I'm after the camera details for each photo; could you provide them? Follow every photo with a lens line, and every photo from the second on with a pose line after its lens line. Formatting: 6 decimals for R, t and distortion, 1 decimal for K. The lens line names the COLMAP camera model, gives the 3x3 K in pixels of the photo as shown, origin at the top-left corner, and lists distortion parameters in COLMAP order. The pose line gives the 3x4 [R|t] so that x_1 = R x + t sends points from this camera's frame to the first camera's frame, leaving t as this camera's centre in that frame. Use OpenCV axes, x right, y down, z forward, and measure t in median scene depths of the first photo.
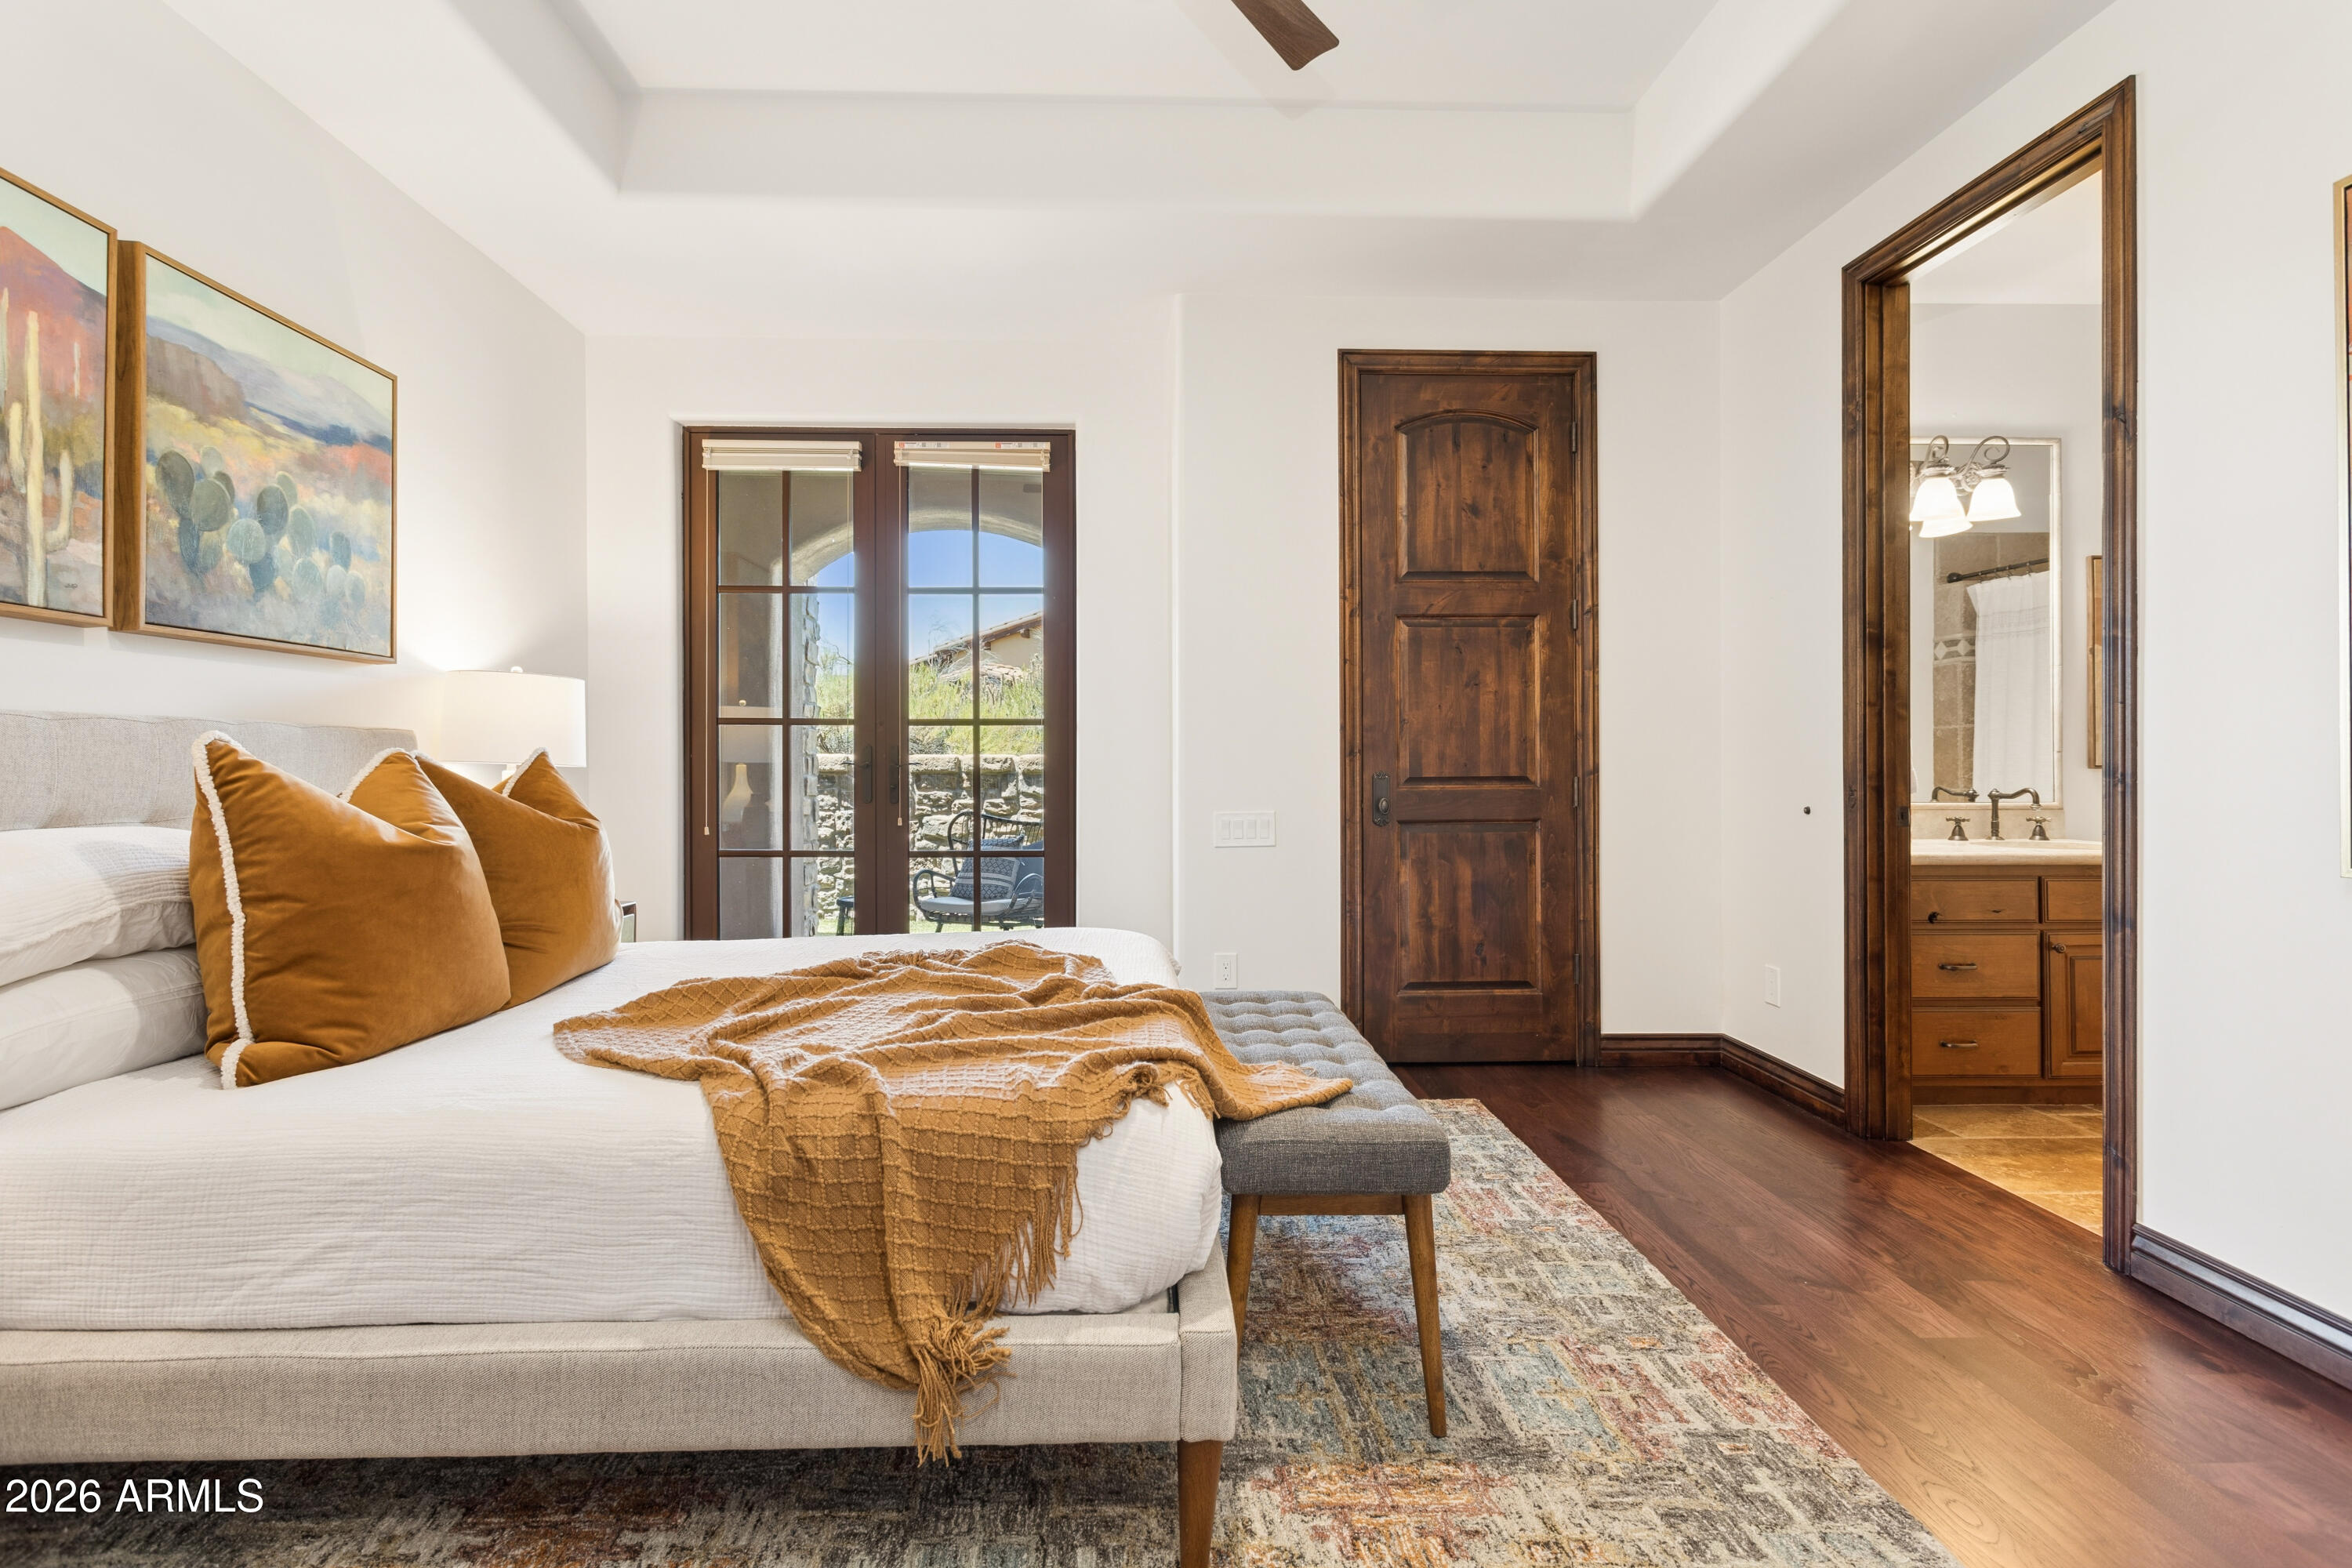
lens RADIAL K [[1102.6, 0, 1154.7], [0, 1102.6, 764.3], [0, 0, 1]] dist [0.002530, 0.000711]
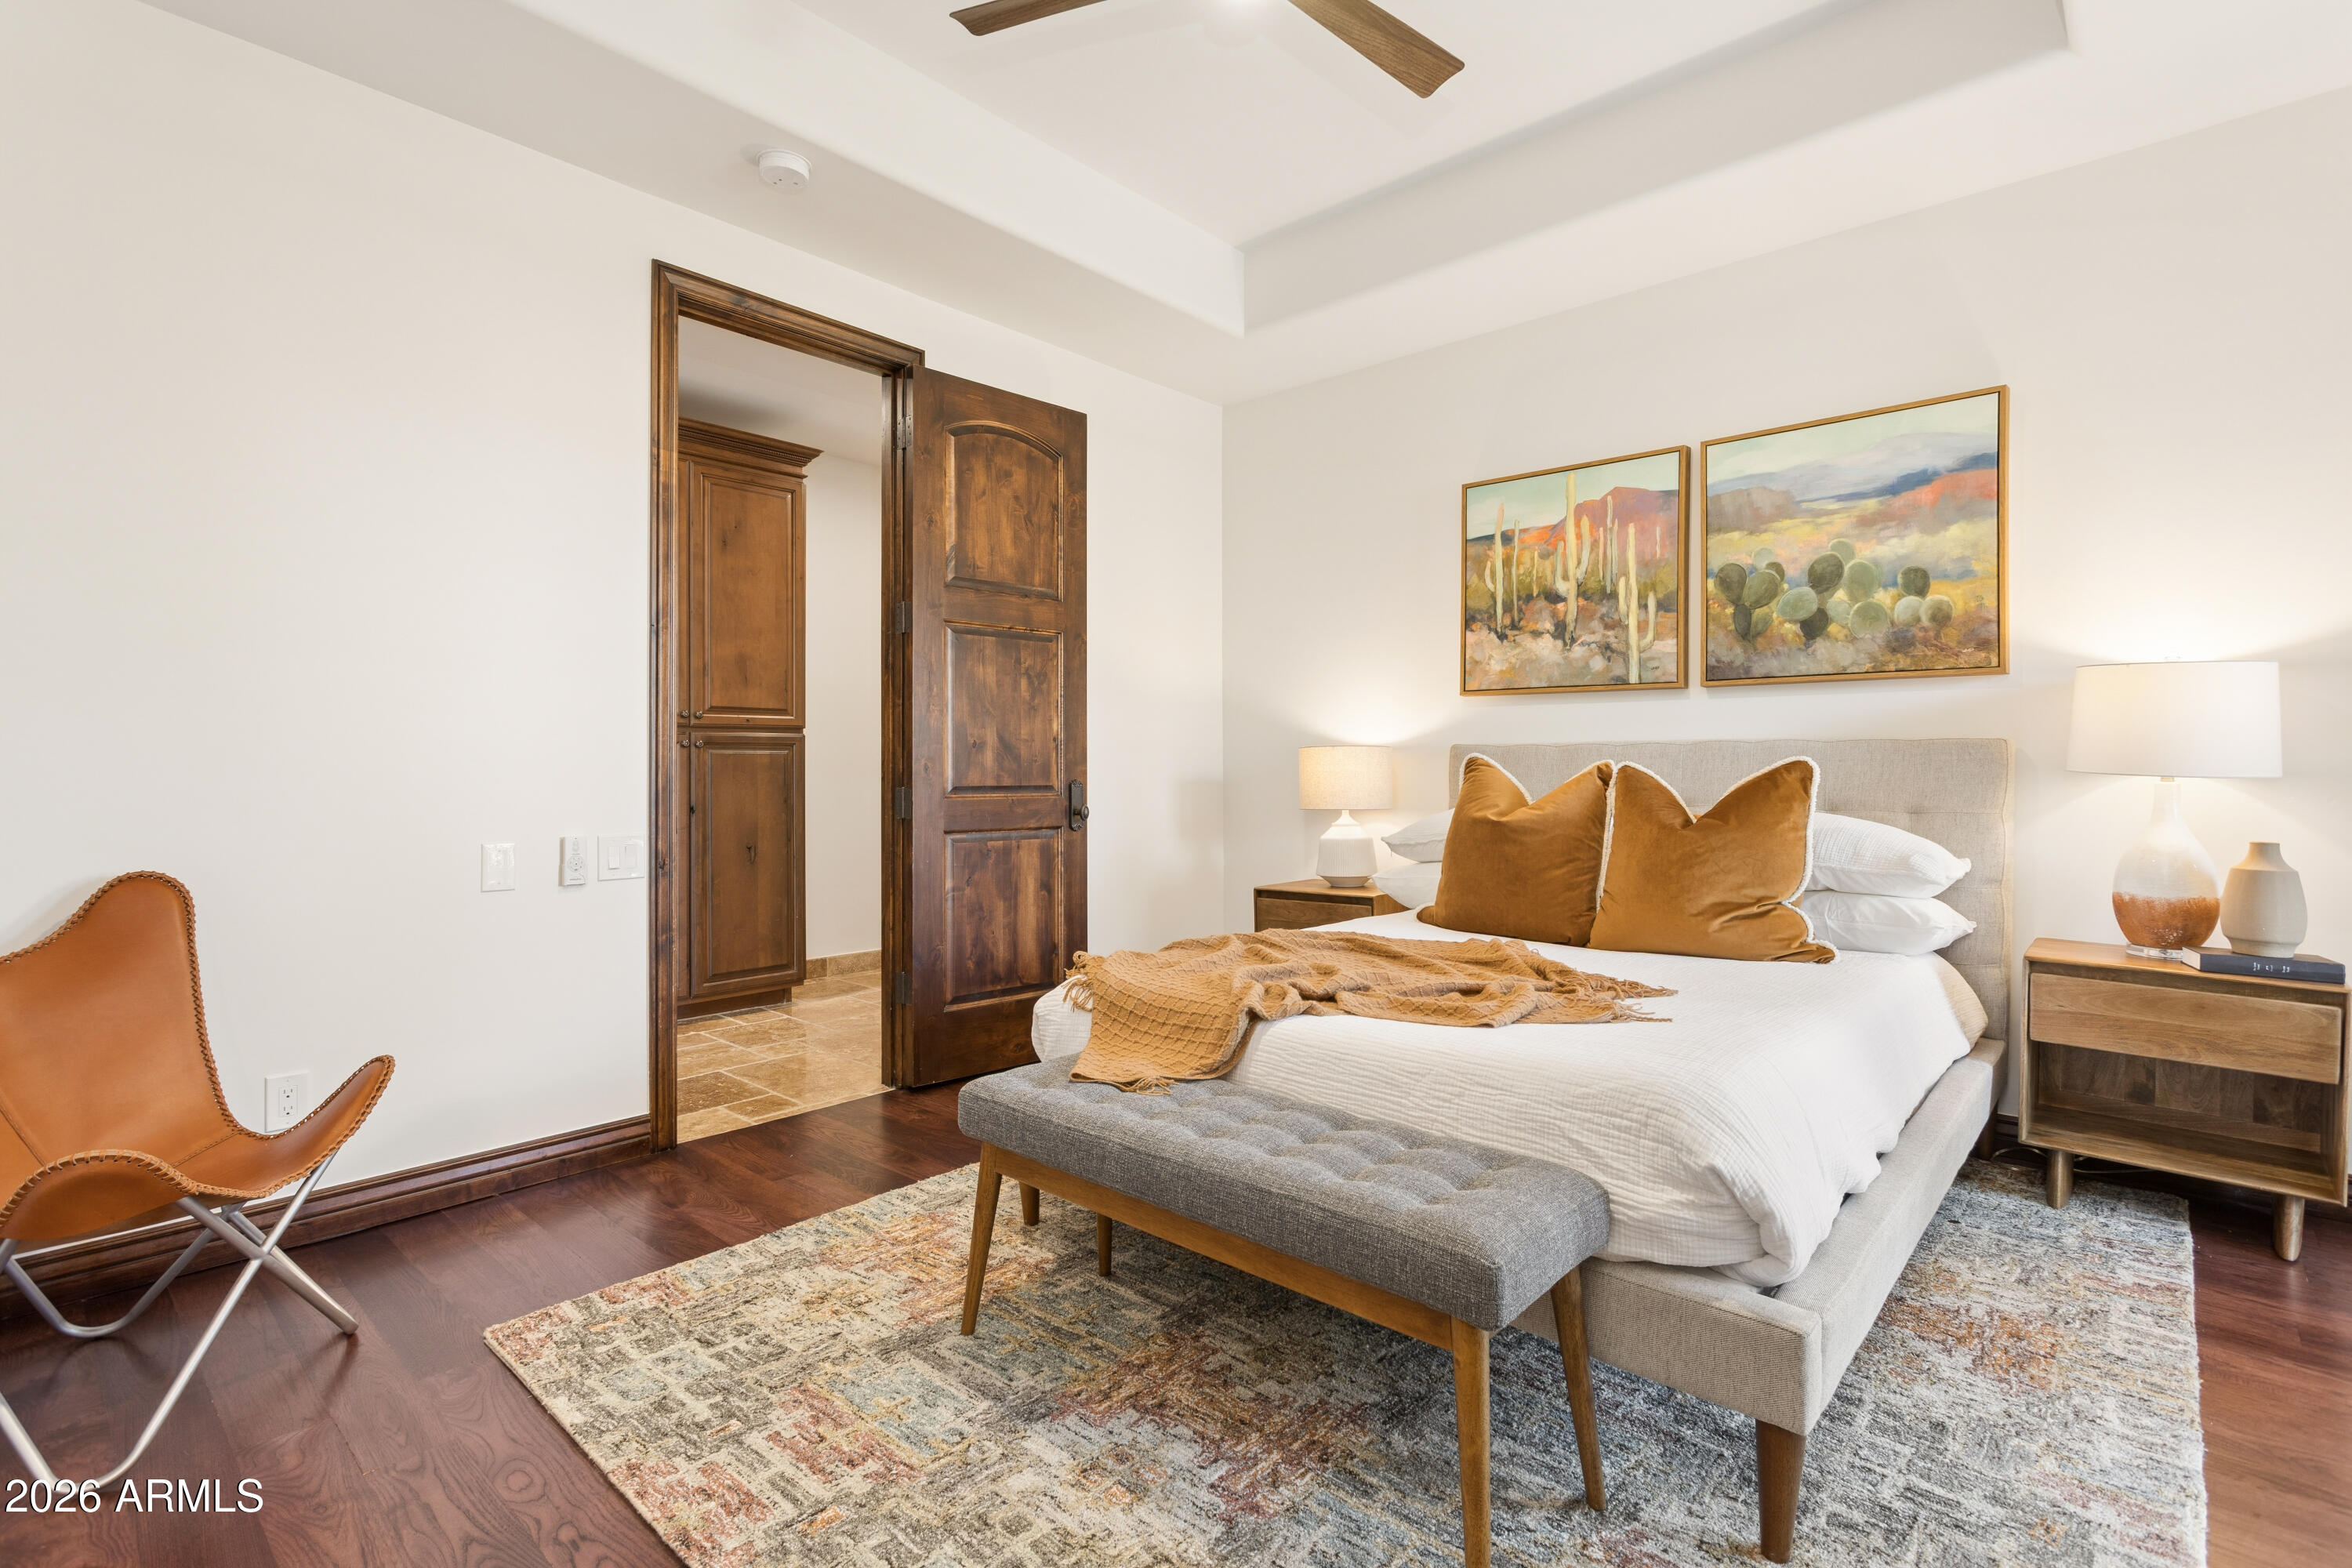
lens RADIAL K [[1102.6, 0, 1179.6], [0, 1102.6, 770.2], [0, 0, 1]] dist [0.002530, 0.000711]
pose [[-0.687548, 0.004586, -0.726124, 0.691715], [-0.002909, 0.999955, 0.009070, -0.011290], [0.726133, 0.008349, -0.687504, 1.422286]]
